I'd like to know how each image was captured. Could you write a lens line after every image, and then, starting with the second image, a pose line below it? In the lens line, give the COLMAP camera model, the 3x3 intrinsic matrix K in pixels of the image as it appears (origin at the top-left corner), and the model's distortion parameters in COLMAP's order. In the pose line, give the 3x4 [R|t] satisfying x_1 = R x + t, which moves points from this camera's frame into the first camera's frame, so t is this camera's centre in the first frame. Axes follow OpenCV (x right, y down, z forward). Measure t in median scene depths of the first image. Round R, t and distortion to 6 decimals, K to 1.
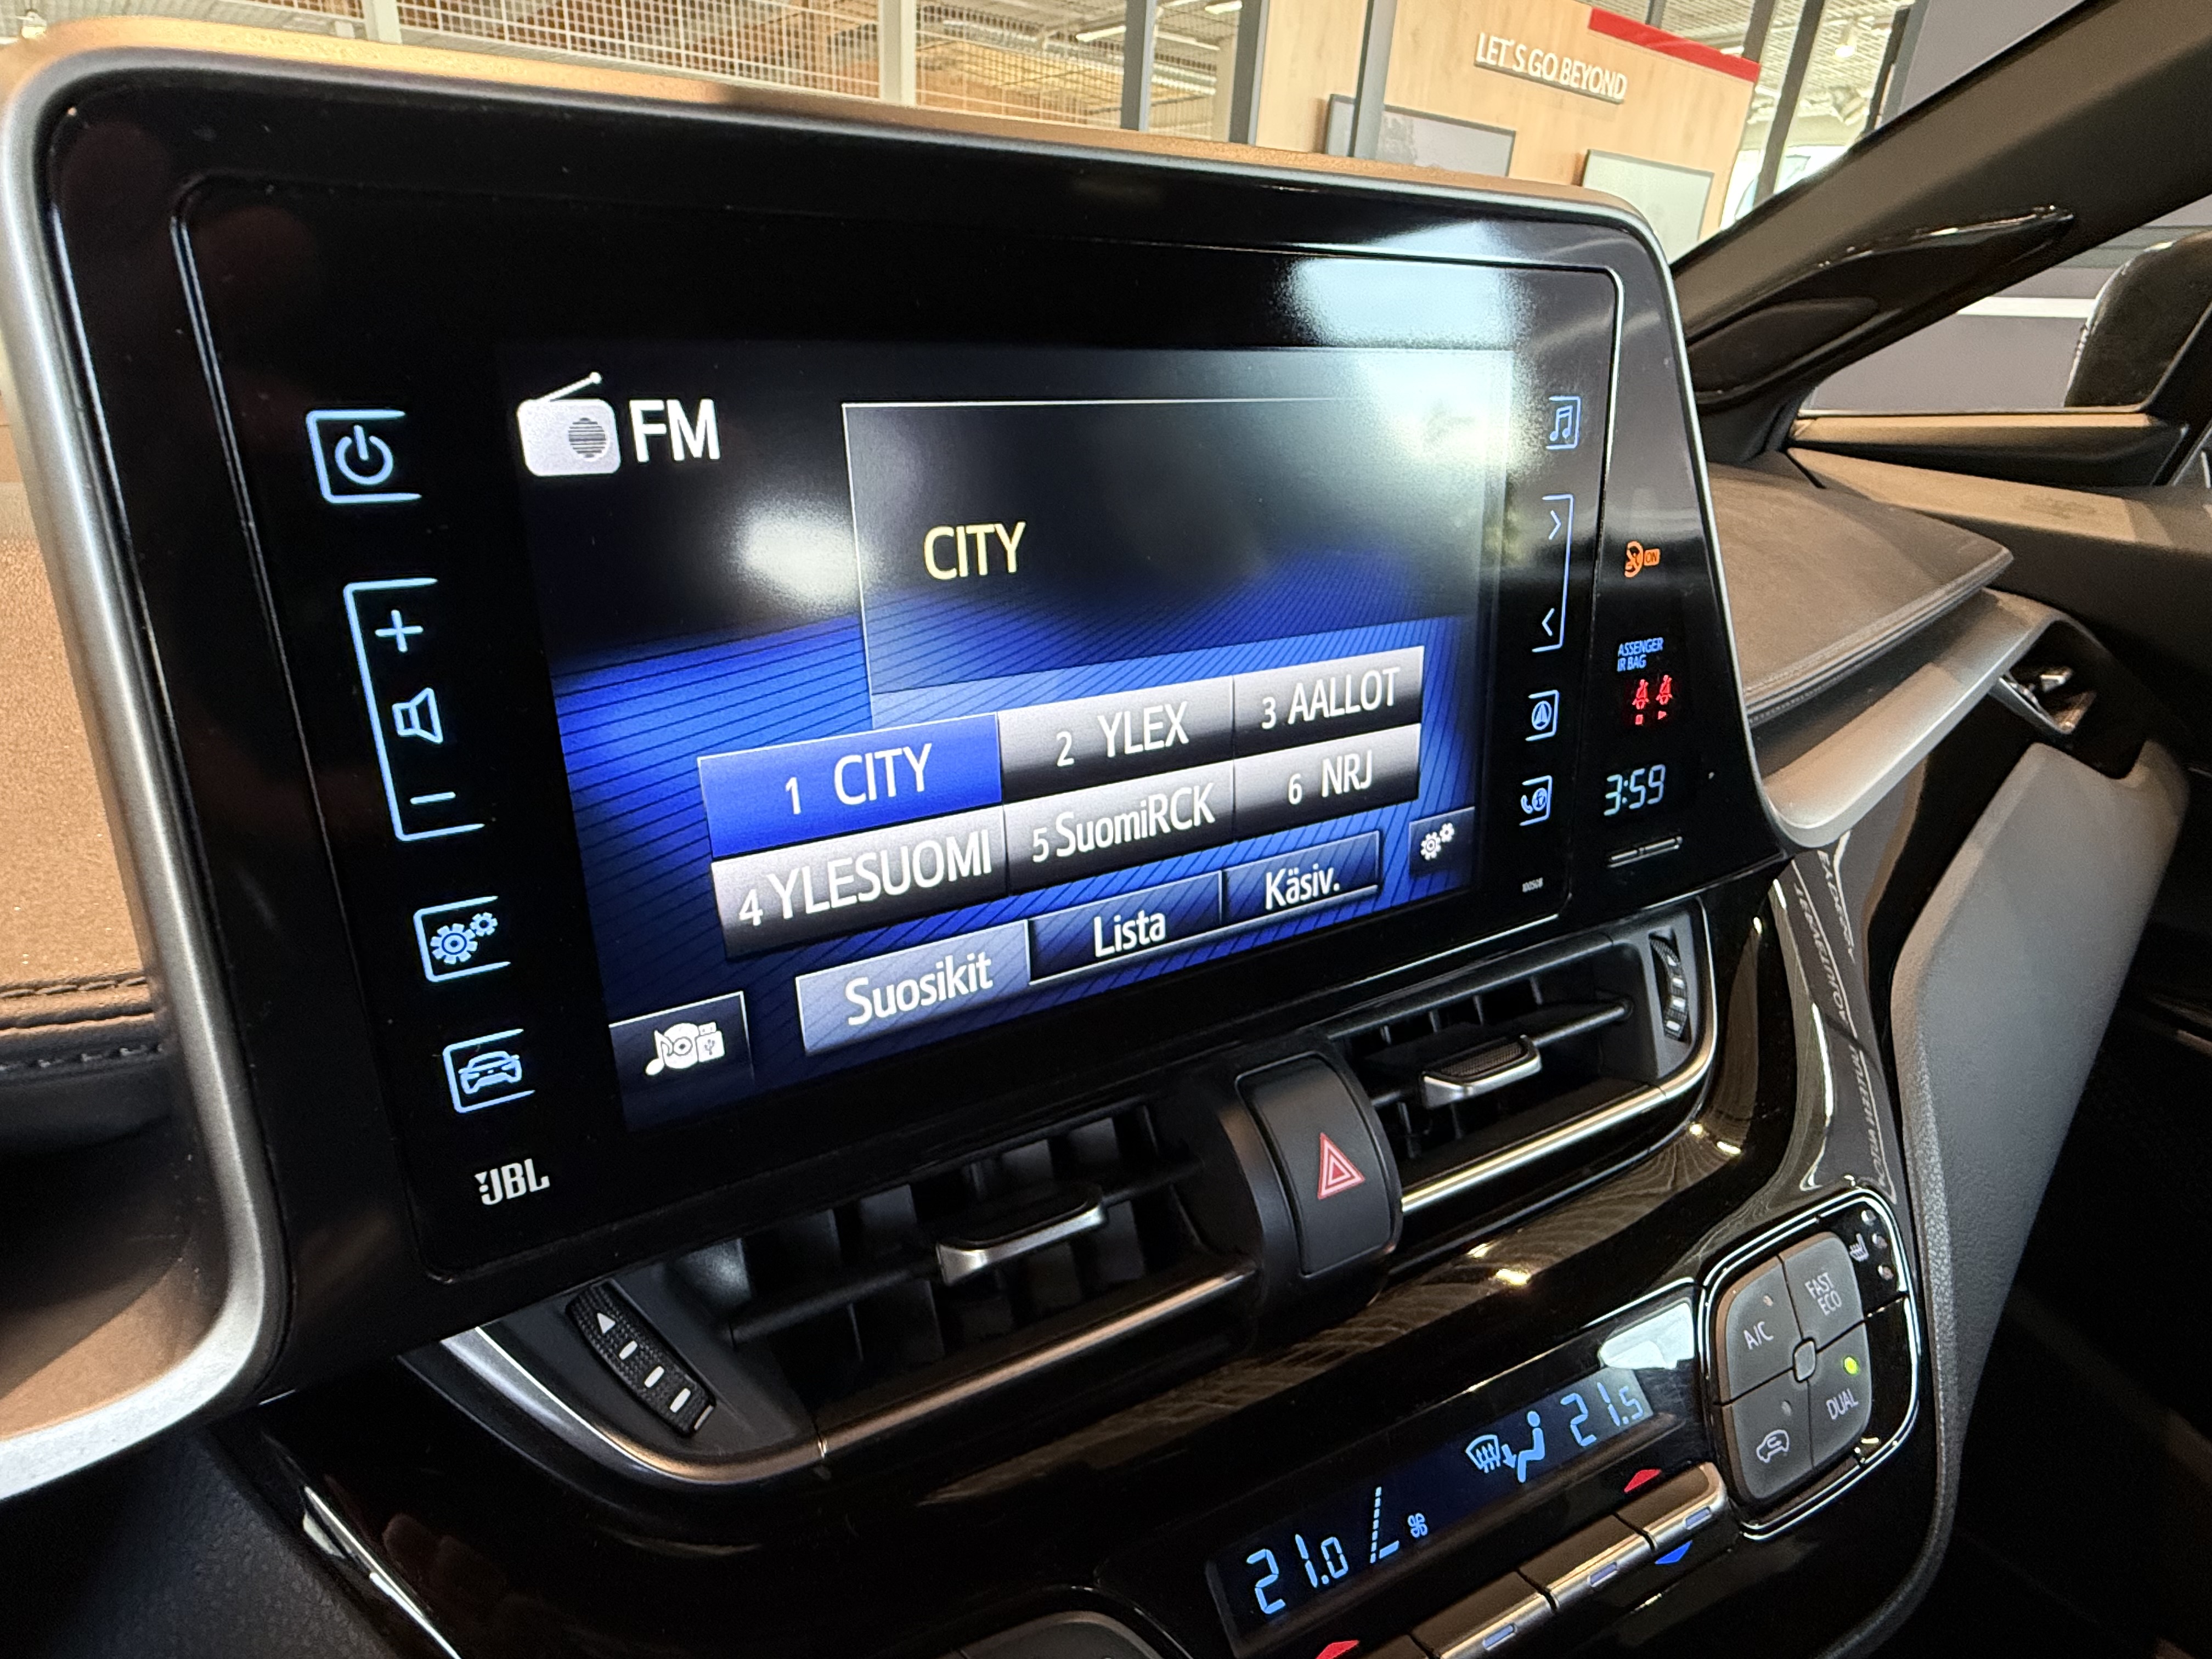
lens RADIAL K [[1177.0, 0, 1106.0], [0, 1177.0, 829.5], [0, 0, 1]] dist [0.000188, 0.000077]
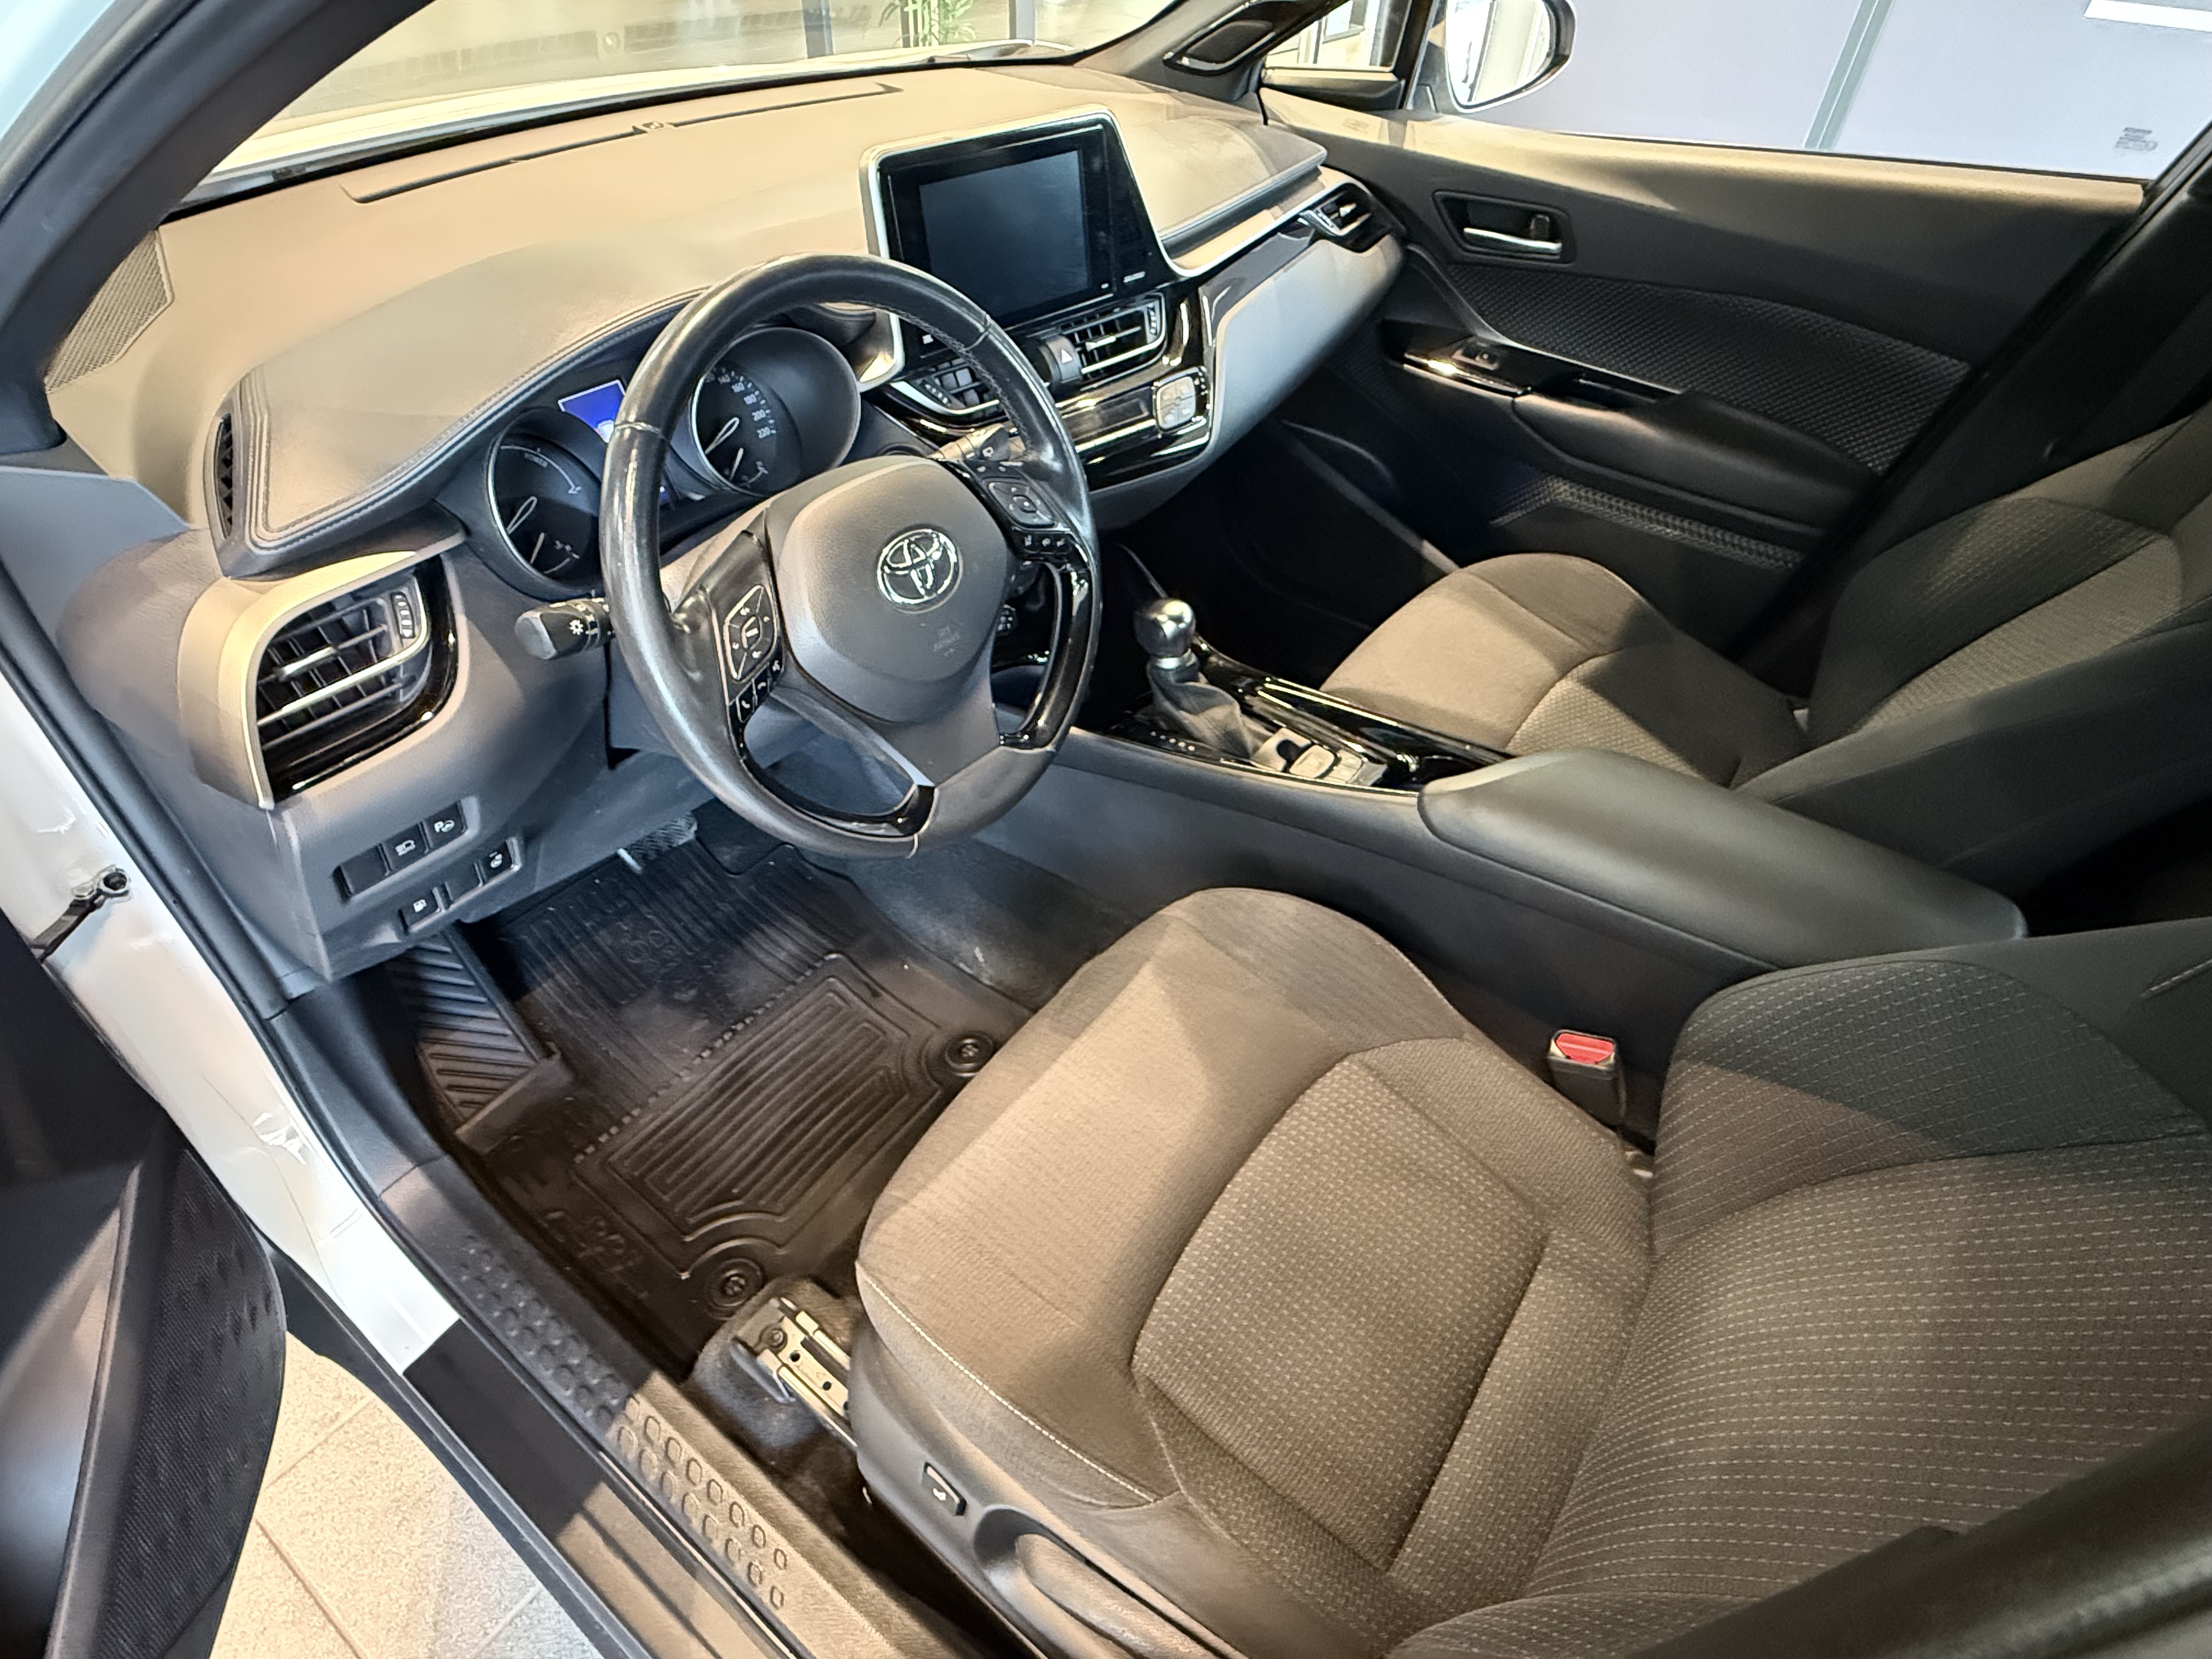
lens RADIAL K [[1177.0, 0, 1106.0], [0, 1177.0, 829.5], [0, 0, 1]] dist [0.000188, 0.000077]
pose [[0.970319, -0.167211, 0.174705, -0.569569], [0.099850, 0.934994, 0.340318, 0.358616], [-0.220253, -0.312773, 0.923938, -2.878779]]
